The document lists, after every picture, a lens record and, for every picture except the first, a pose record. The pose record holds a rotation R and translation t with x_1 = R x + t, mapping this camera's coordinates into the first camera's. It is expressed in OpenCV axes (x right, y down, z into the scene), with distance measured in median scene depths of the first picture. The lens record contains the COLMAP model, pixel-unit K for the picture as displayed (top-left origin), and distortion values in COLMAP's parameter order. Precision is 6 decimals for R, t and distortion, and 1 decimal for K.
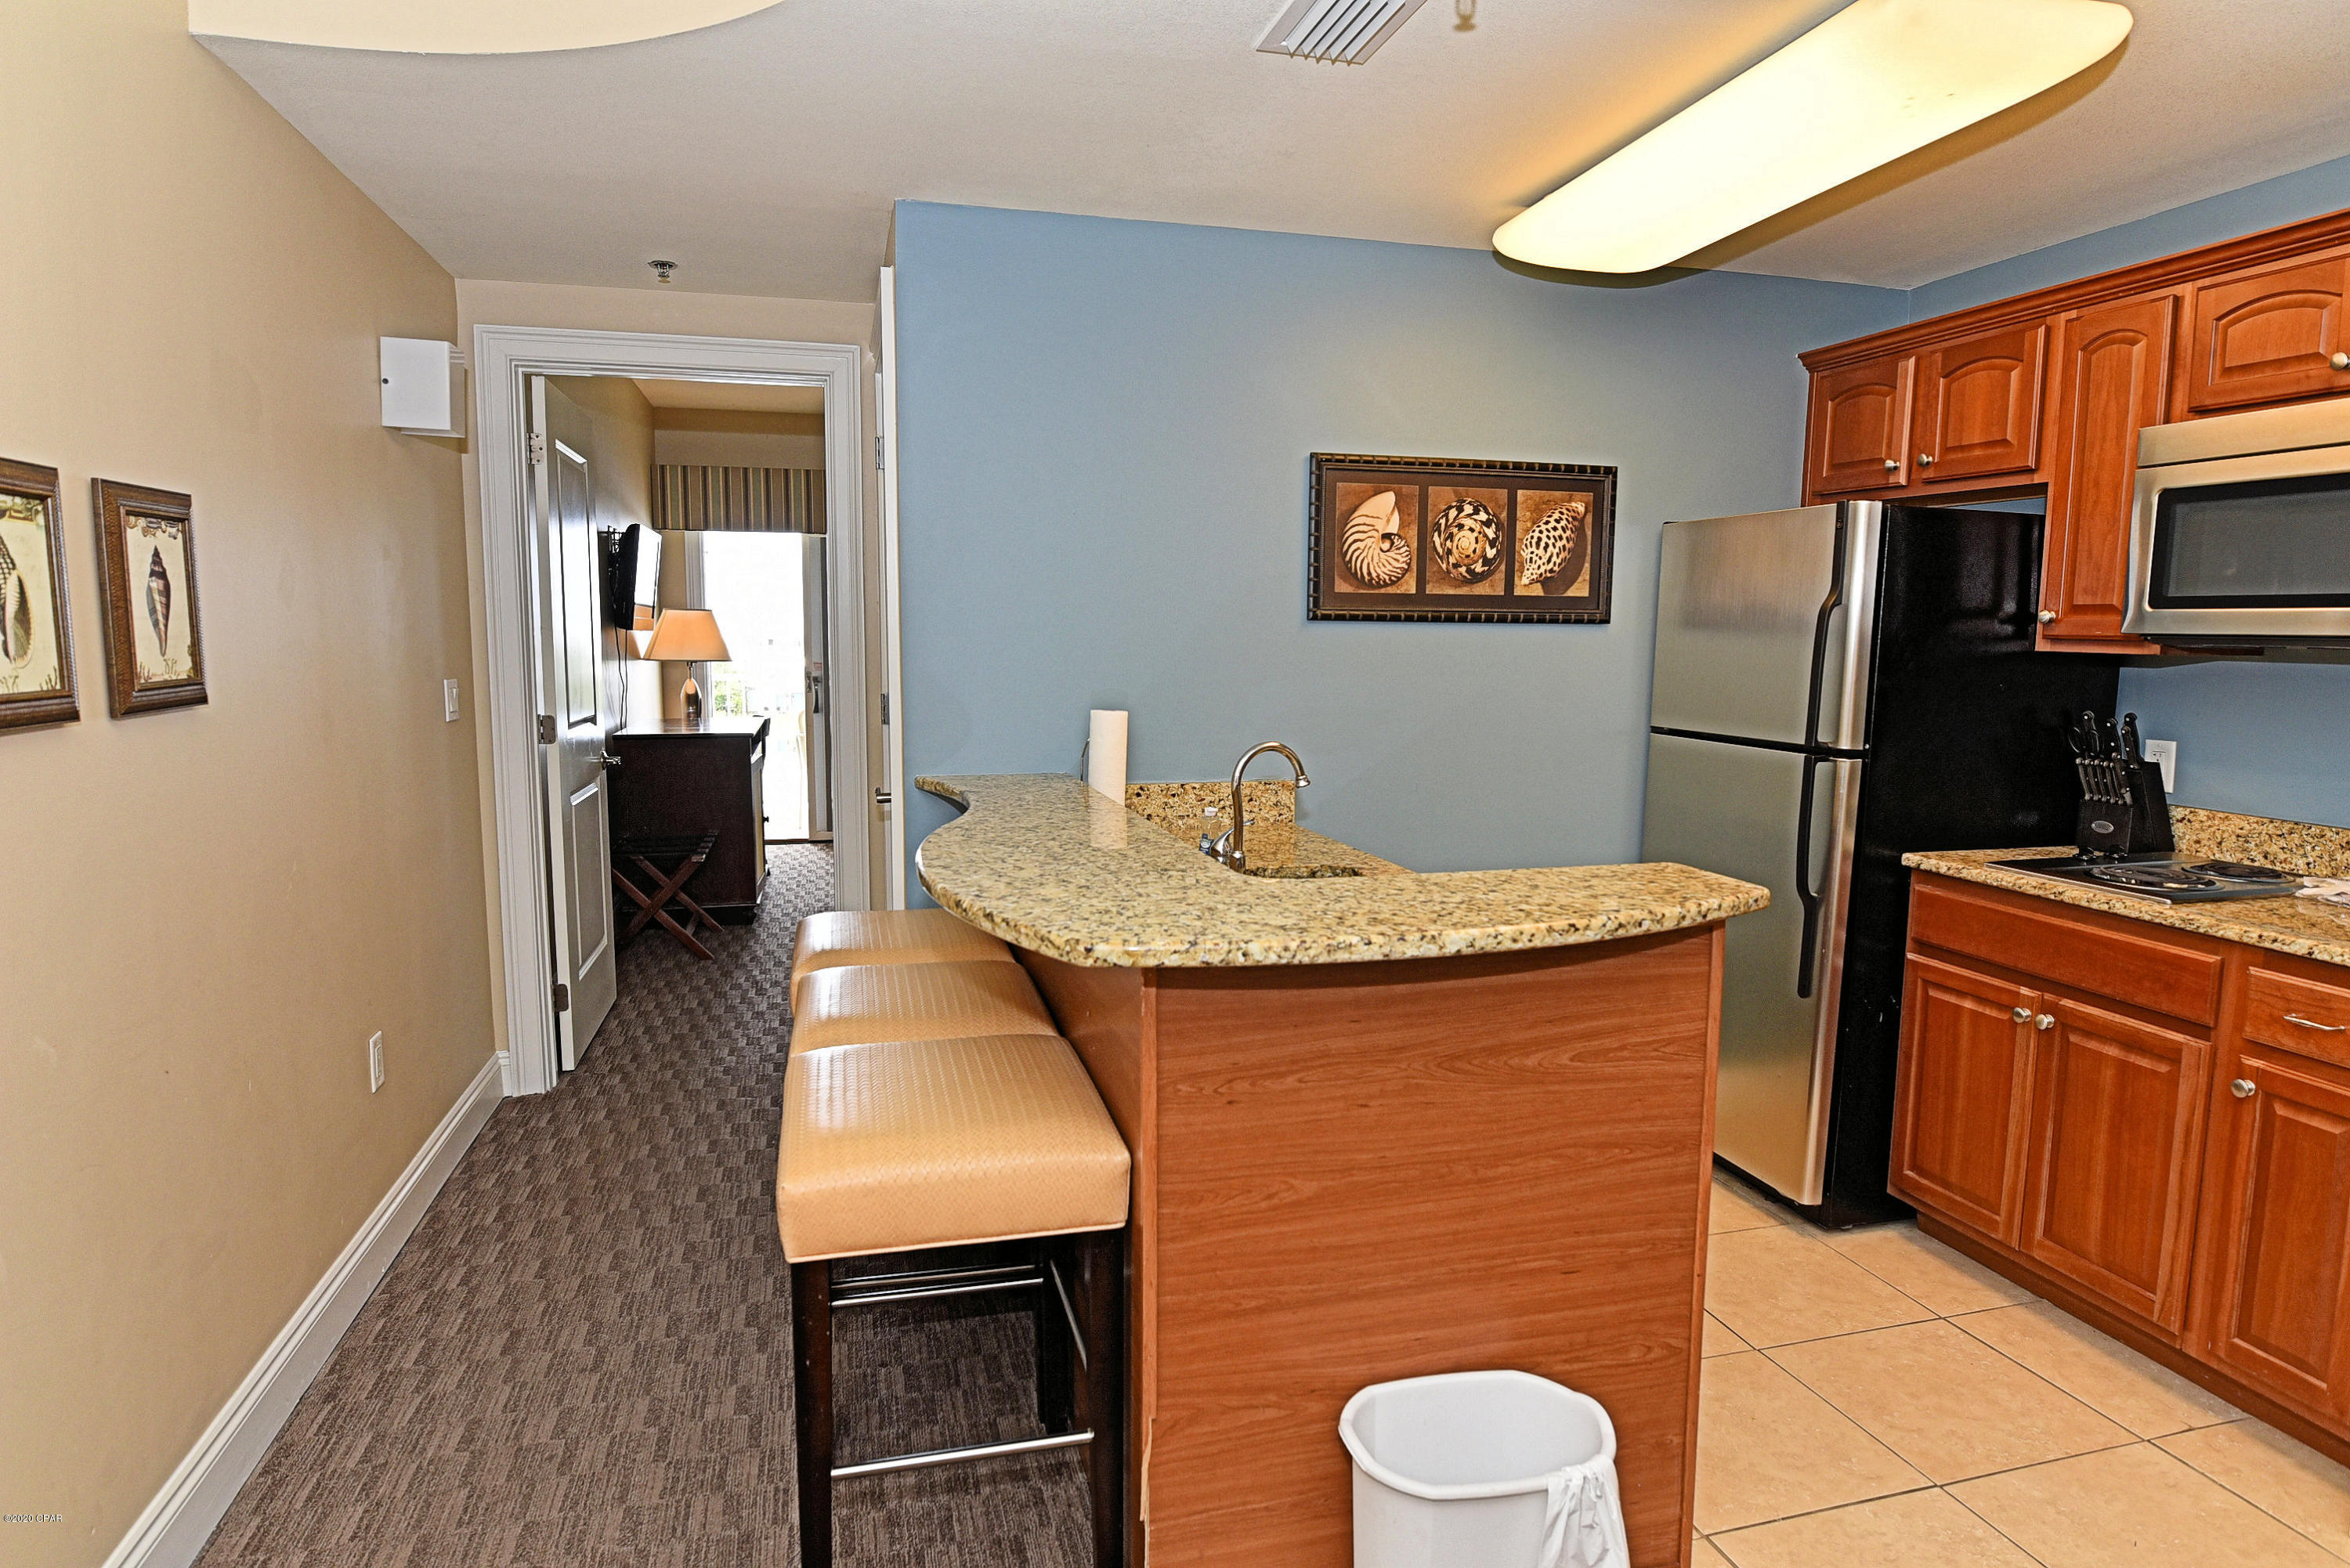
lens RADIAL K [[1354.8, 0, 1183.7], [0, 1354.8, 793.6], [0, 0, 1]] dist [-0.020078, -0.002879]
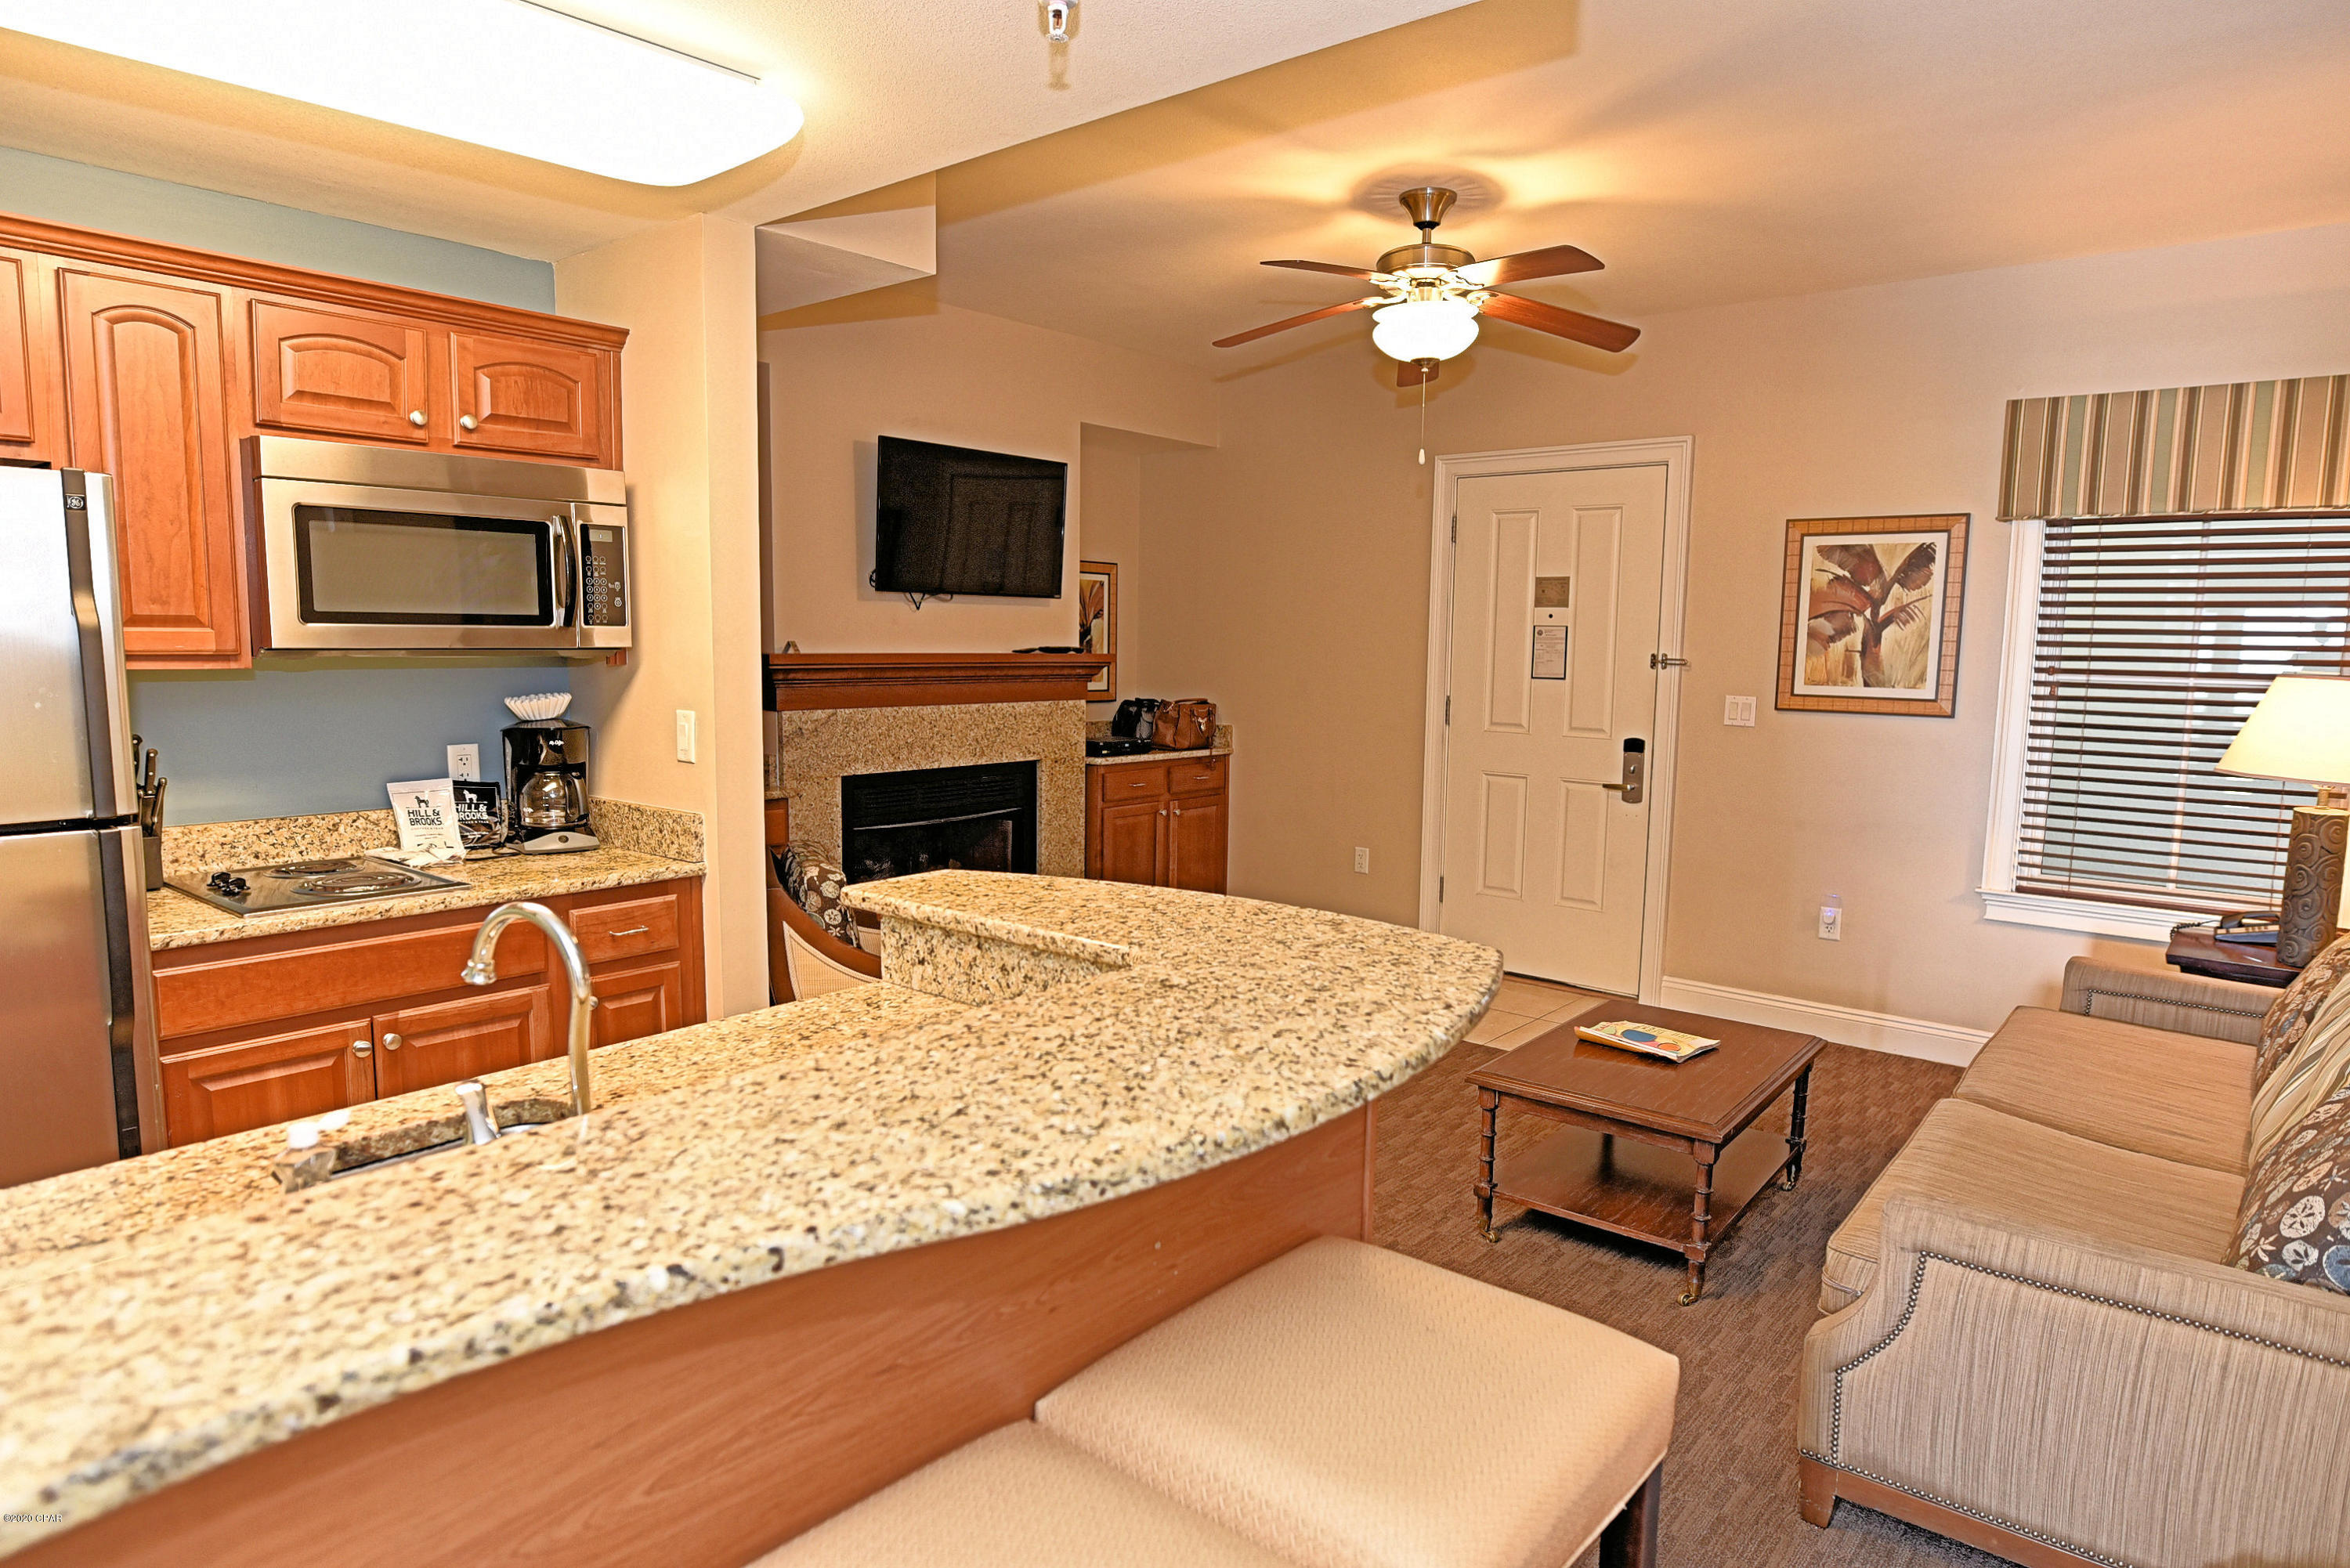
lens RADIAL K [[1354.8, 0, 1183.7], [0, 1354.8, 793.6], [0, 0, 1]] dist [-0.020078, -0.002879]
pose [[-0.582981, -0.110100, 0.804991, -0.381193], [0.080885, 0.977989, 0.192339, -0.121507], [-0.808450, 0.177242, -0.561244, 0.836730]]
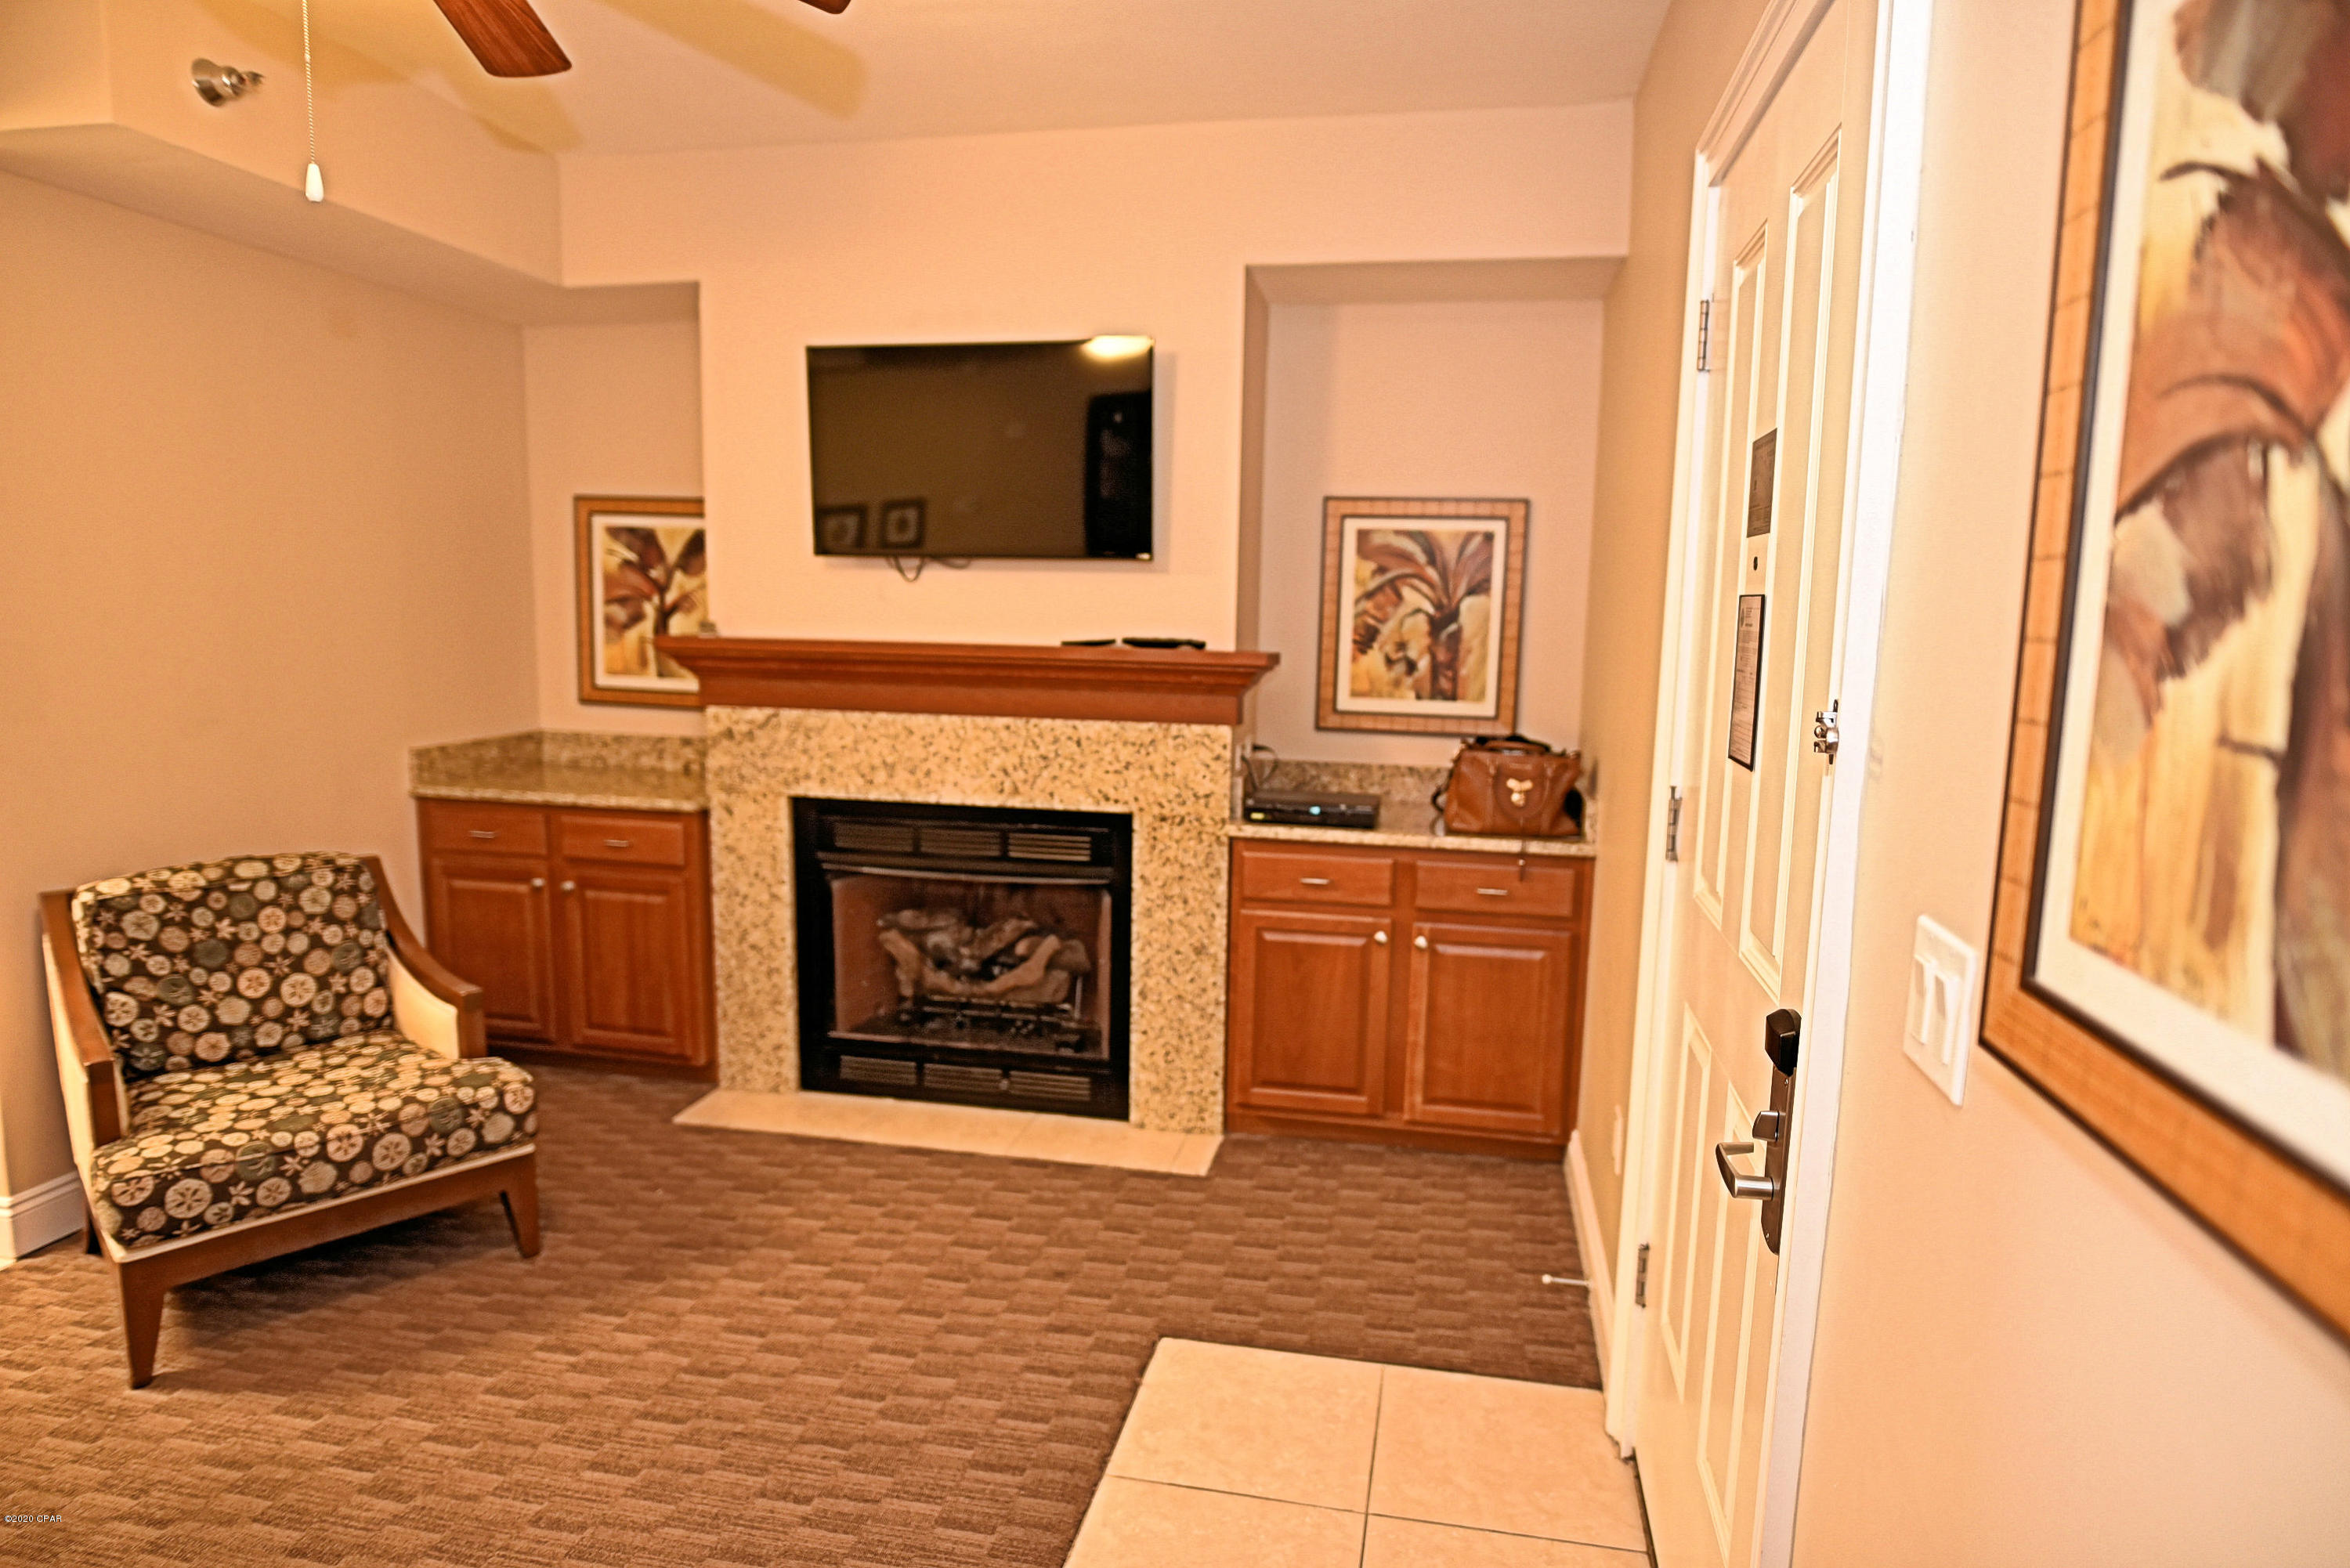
lens RADIAL K [[1354.8, 0, 1183.7], [0, 1354.8, 793.6], [0, 0, 1]] dist [-0.020078, -0.002879]
pose [[0.438022, -0.125028, 0.890227, 0.151061], [0.094398, 0.991203, 0.092762, 0.038440], [-0.893994, 0.043404, 0.445972, -0.522532]]
